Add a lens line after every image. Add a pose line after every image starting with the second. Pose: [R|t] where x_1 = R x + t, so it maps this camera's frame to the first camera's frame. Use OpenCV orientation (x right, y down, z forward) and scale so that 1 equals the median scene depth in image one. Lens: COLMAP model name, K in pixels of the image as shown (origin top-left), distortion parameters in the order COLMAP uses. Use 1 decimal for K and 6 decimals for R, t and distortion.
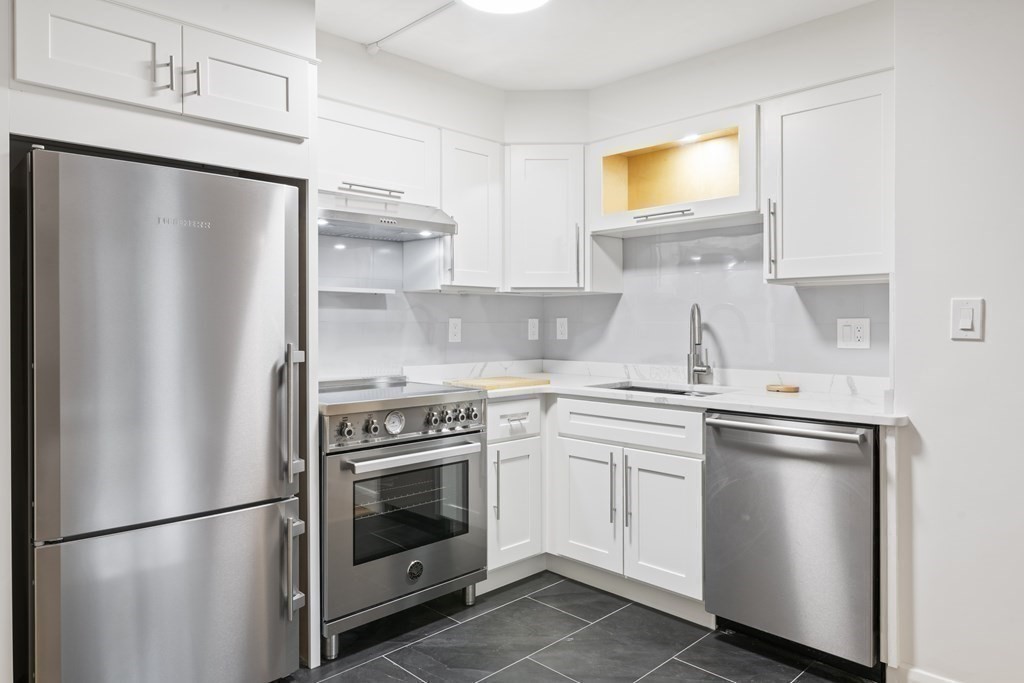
lens RADIAL K [[684.5, 0, 513.0], [0, 684.5, 339.1], [0, 0, 1]] dist [-0.003014, -0.000068]
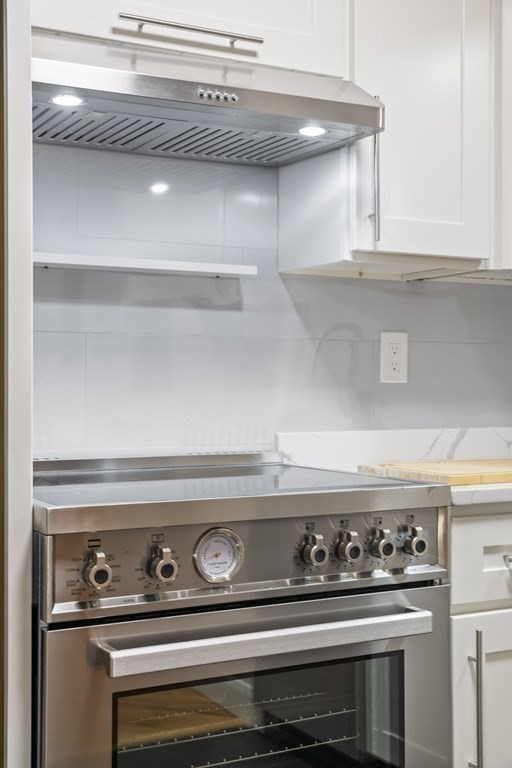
lens RADIAL K [[1103.3, 0, 258.1], [0, 1103.3, 381.0], [0, 0, 1]] dist [0.071313, 0.000000]
pose [[0.965678, -0.002569, -0.259728, 0.025311], [-0.004770, 0.999607, -0.027620, 0.028665], [0.259697, 0.027911, 0.965287, 0.300101]]
